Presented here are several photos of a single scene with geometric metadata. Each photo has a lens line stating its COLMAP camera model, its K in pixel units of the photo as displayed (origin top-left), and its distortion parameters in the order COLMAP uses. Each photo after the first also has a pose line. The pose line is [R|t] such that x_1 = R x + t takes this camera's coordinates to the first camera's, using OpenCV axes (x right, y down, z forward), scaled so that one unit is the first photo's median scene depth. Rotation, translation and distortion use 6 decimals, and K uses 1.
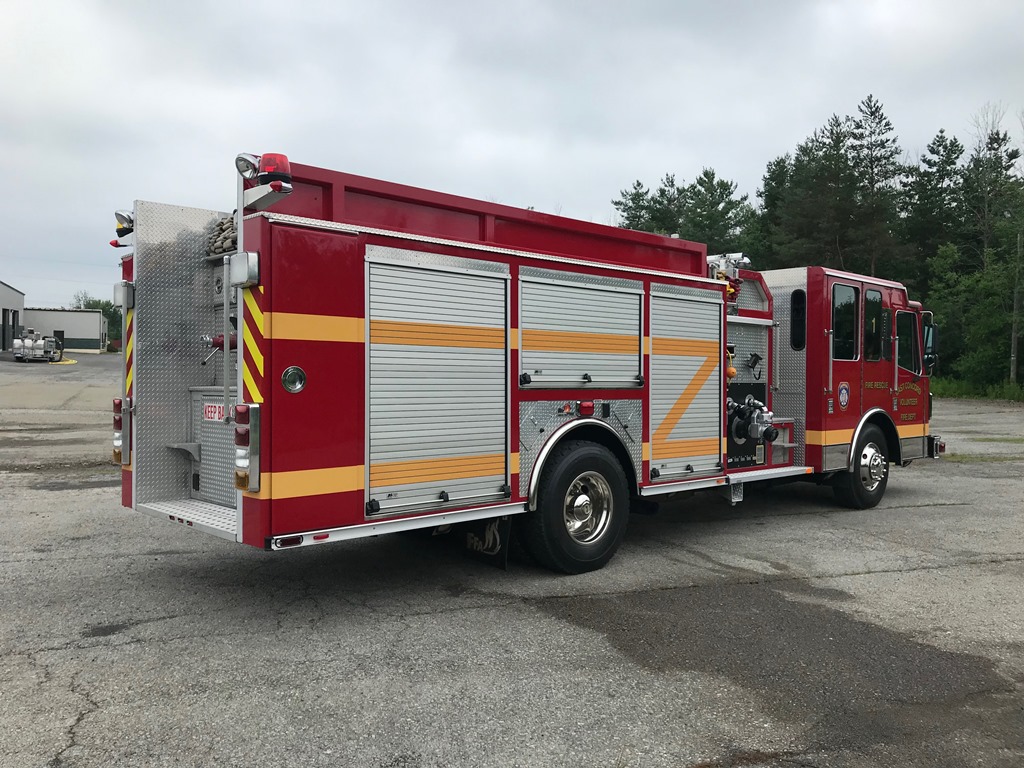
lens RADIAL K [[850.5, 0, 502.7], [0, 850.5, 378.4], [0, 0, 1]] dist [0.031795, -0.043160]
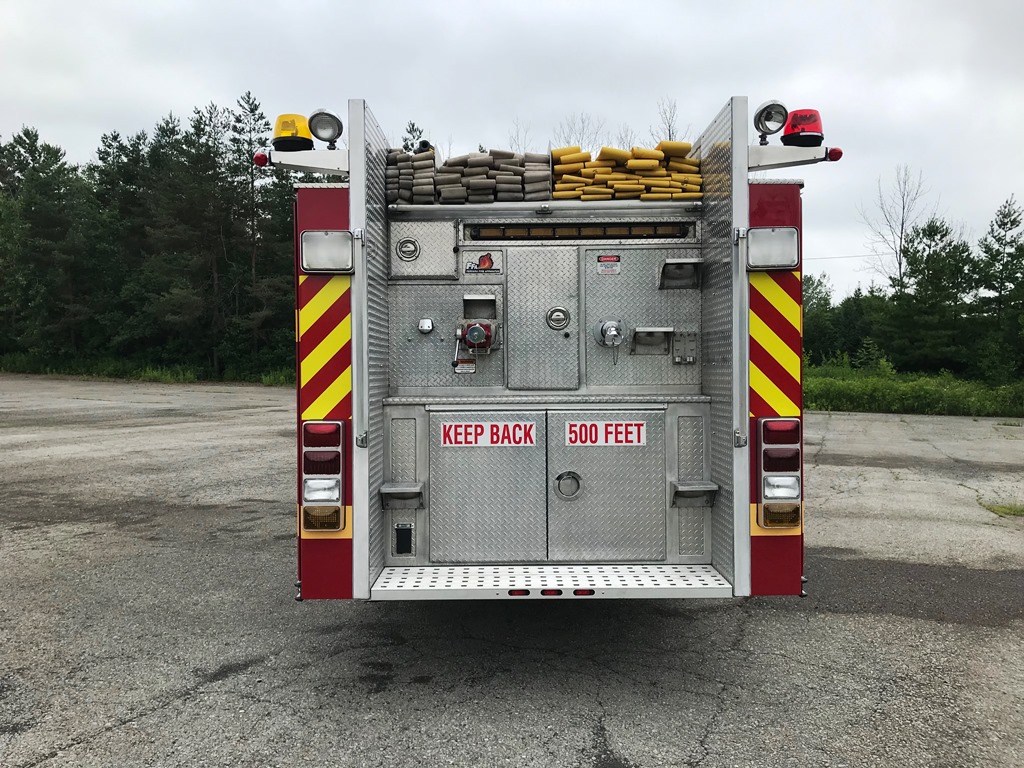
lens RADIAL K [[850.5, 0, 510.0], [0, 850.5, 379.1], [0, 0, 1]] dist [0.031795, -0.043160]
pose [[0.675000, -0.017395, 0.737613, -0.121367], [0.006300, 0.999821, 0.017814, -0.002927], [-0.737791, -0.007377, 0.674989, 0.073946]]
